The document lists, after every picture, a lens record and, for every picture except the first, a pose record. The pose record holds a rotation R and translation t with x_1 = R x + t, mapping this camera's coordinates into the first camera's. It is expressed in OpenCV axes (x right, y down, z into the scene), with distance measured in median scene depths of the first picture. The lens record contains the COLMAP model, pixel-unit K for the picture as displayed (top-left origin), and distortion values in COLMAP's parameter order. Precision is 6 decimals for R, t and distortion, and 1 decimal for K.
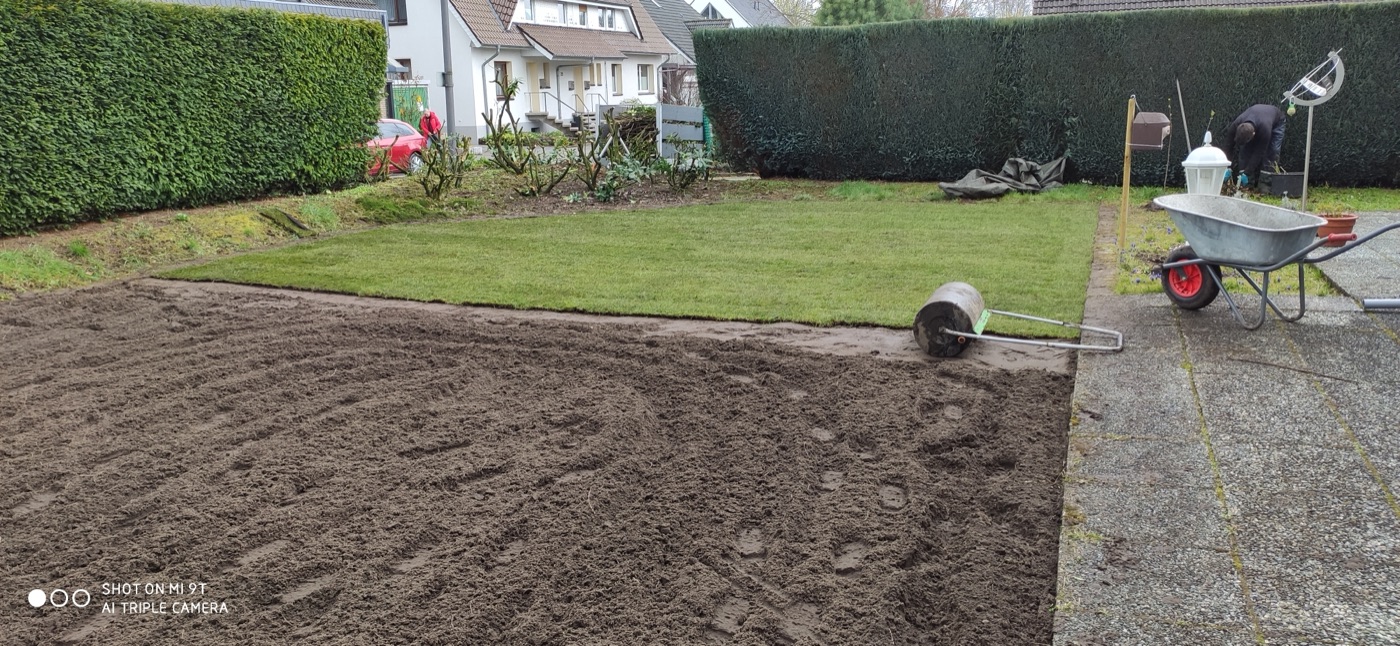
lens RADIAL K [[1035.4, 0, 697.8], [0, 1035.4, 328.4], [0, 0, 1]] dist [0.098189, -0.138691]
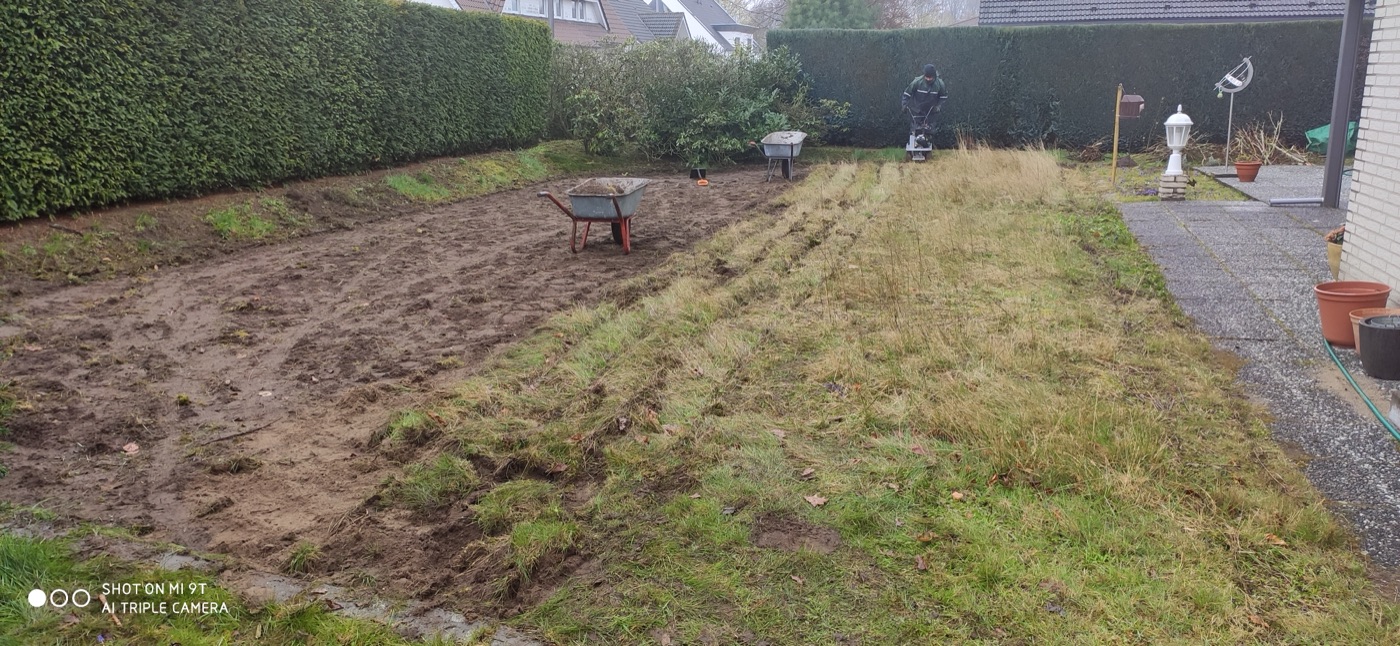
lens RADIAL K [[1035.4, 0, 697.8], [0, 1035.4, 328.4], [0, 0, 1]] dist [0.098189, -0.138691]
pose [[0.996315, -0.002386, 0.085737, -0.285785], [0.001667, 0.999963, 0.008456, 0.103684], [-0.085754, -0.008282, 0.996282, -0.409805]]
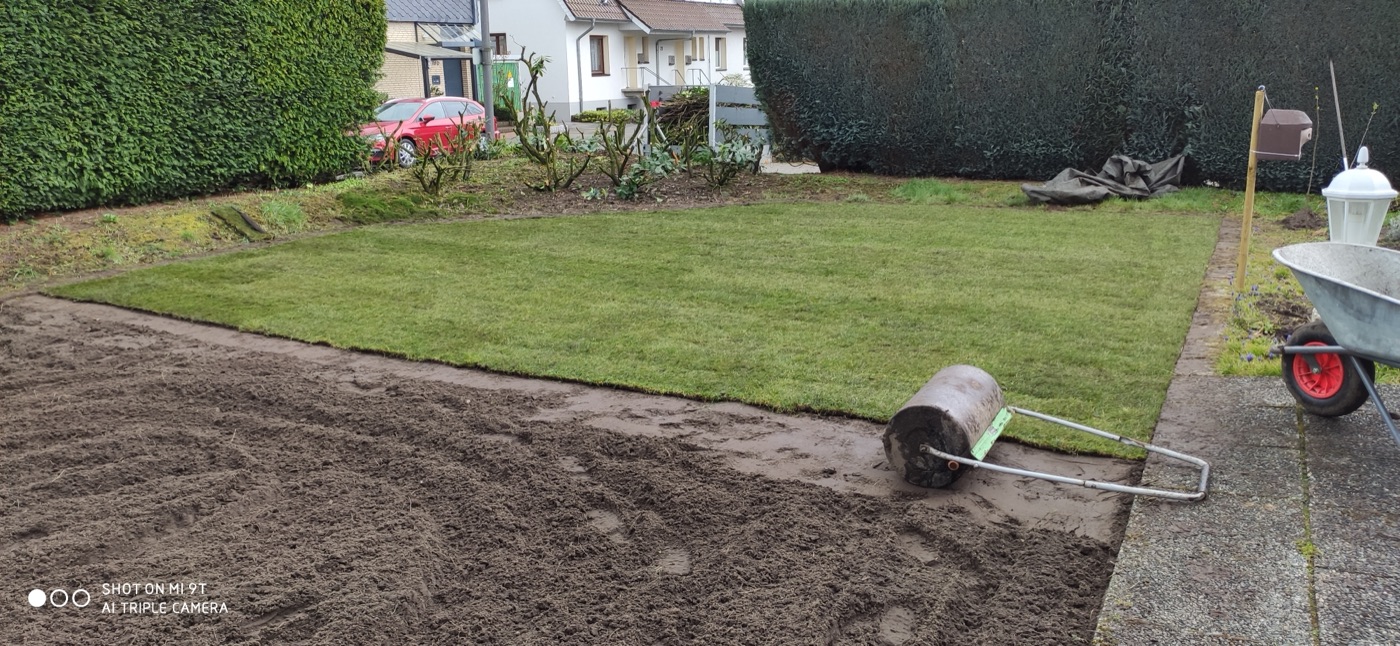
lens RADIAL K [[1035.4, 0, 697.8], [0, 1035.4, 328.4], [0, 0, 1]] dist [0.098189, -0.138691]
pose [[0.993180, 0.031668, -0.112212, 0.090818], [-0.028966, 0.999252, 0.025631, -0.049165], [0.112940, -0.022206, 0.993354, 0.180092]]
